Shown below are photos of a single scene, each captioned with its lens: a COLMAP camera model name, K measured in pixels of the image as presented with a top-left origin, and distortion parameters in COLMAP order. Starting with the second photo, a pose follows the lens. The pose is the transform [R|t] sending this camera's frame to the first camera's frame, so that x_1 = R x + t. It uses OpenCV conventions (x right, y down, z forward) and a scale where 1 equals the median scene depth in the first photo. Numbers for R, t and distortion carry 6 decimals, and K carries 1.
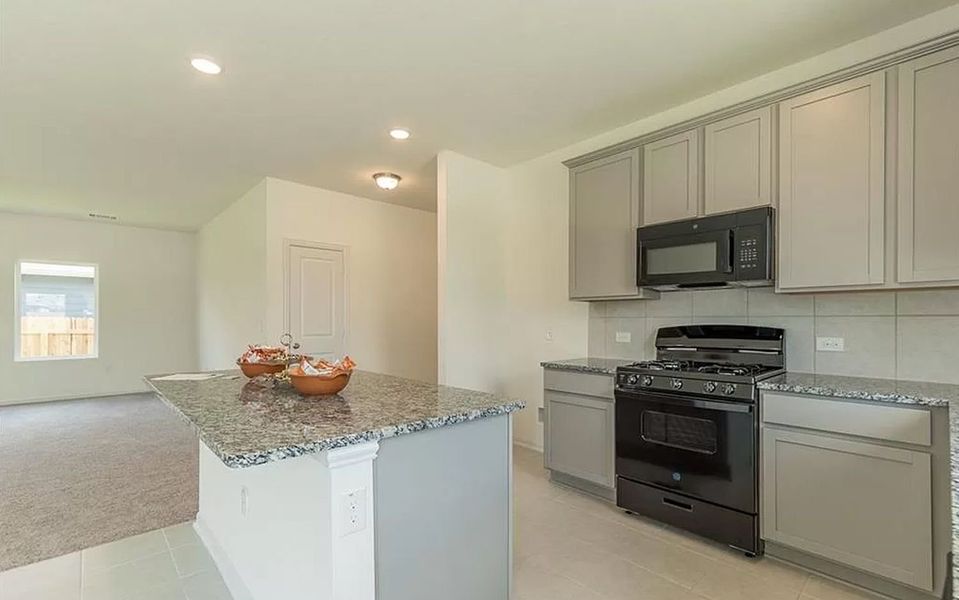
lens RADIAL K [[434.7, 0, 474.6], [0, 434.7, 322.6], [0, 0, 1]] dist [0.000774, 0.000165]
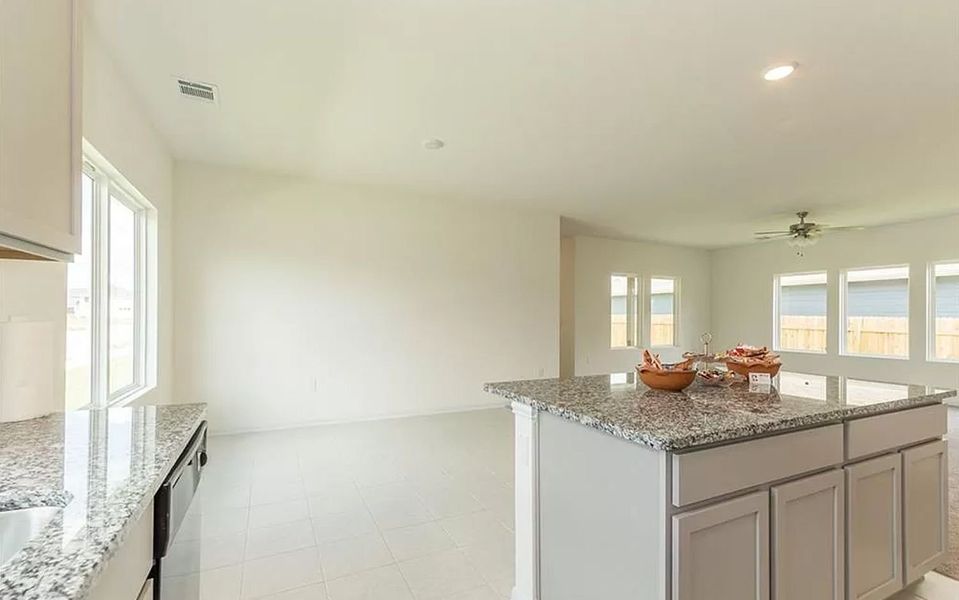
lens RADIAL K [[417.4, 0, 475.9], [0, 417.4, 315.0], [0, 0, 1]] dist [-0.001271, -0.000221]
pose [[-0.287401, -0.013027, -0.957722, 0.901814], [-0.009275, 0.999898, -0.010817, -0.000214], [0.957765, 0.005774, -0.287493, 1.009759]]
